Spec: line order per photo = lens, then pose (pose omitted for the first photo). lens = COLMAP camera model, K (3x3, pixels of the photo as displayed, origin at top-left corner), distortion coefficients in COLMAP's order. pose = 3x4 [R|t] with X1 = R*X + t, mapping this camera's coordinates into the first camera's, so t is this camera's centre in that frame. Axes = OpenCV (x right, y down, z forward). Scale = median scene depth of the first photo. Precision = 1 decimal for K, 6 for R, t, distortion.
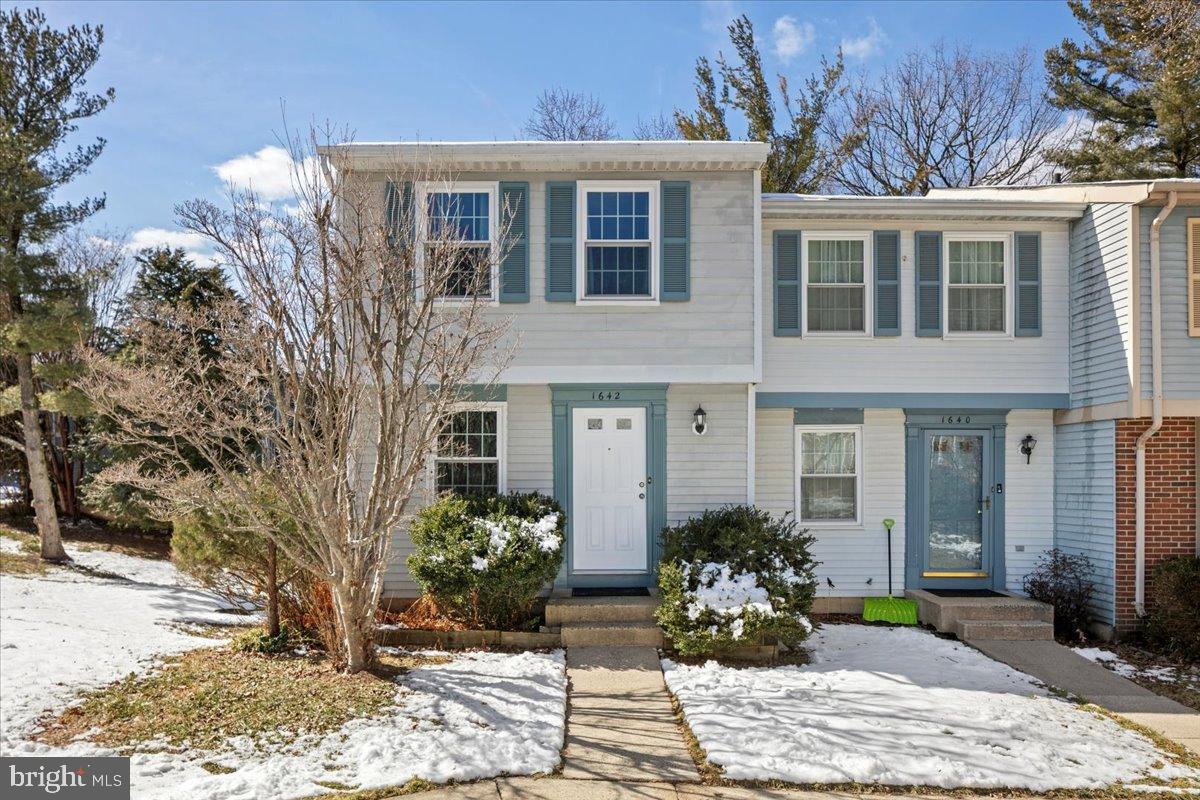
lens RADIAL K [[811.8, 0, 576.8], [0, 811.8, 479.4], [0, 0, 1]] dist [-0.010857, -0.002349]
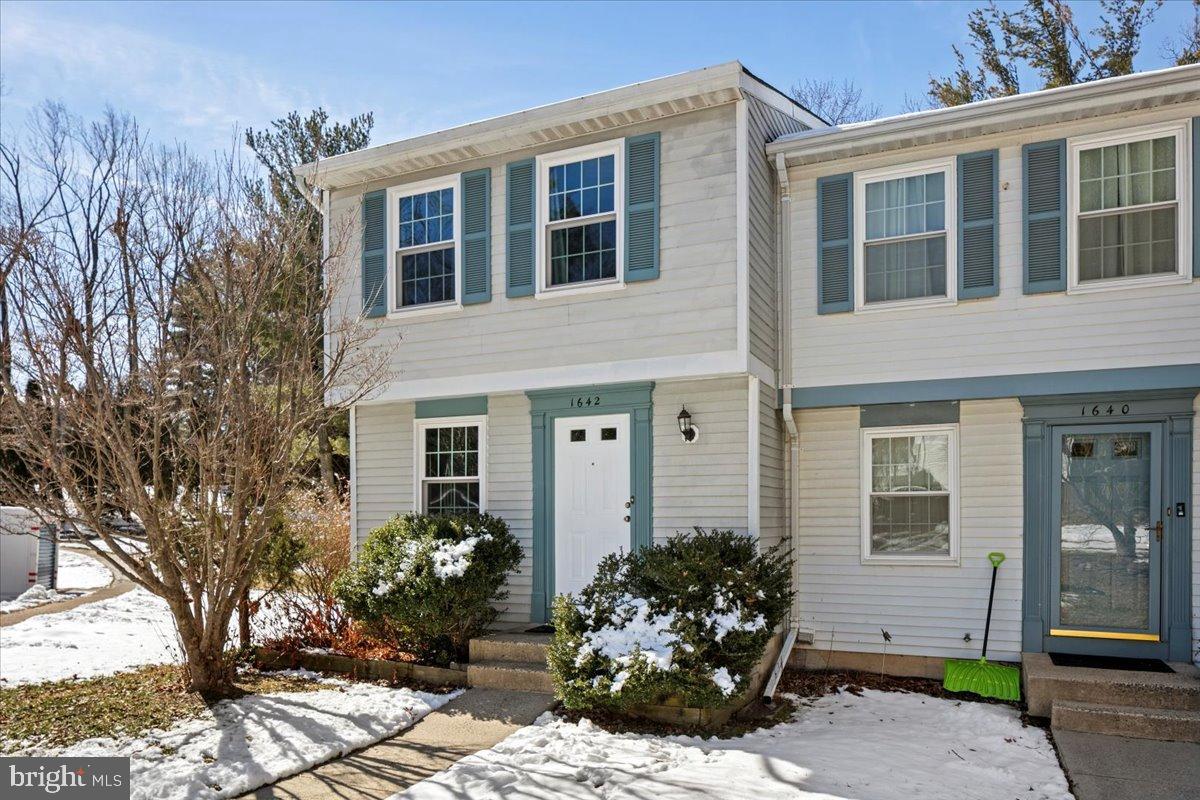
lens RADIAL K [[813.8, 0, 593.8], [0, 813.8, 520.5], [0, 0, 1]] dist [-0.010470, 0.003839]
pose [[0.912571, 0.000607, -0.408918, 0.393742], [-0.000049, 0.999999, 0.001375, 0.021428], [0.408918, -0.001235, 0.912570, 0.215607]]
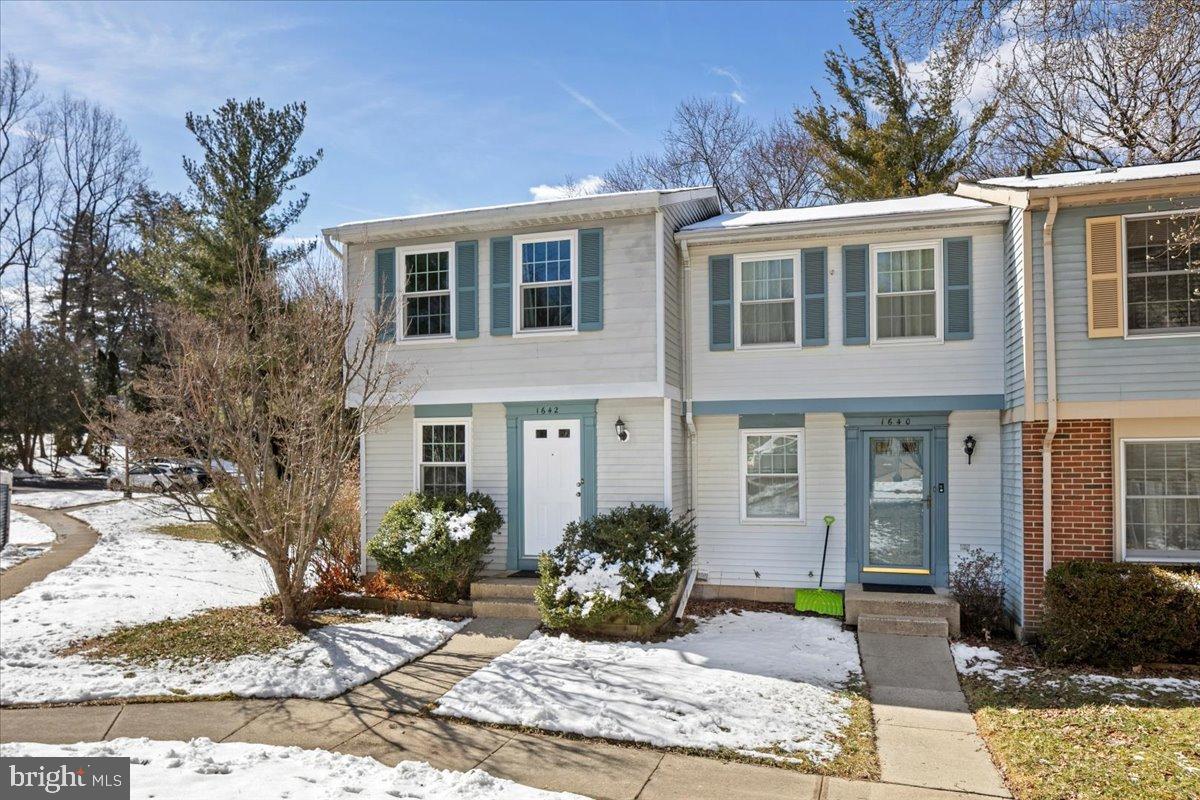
lens RADIAL K [[801.1, 0, 587.8], [0, 801.1, 454.6], [0, 0, 1]] dist [-0.005737, -0.008378]
pose [[0.956557, -0.006824, -0.291464, 0.433418], [0.004597, 0.999955, -0.008323, -0.027337], [0.291508, 0.006621, 0.956545, -0.110061]]
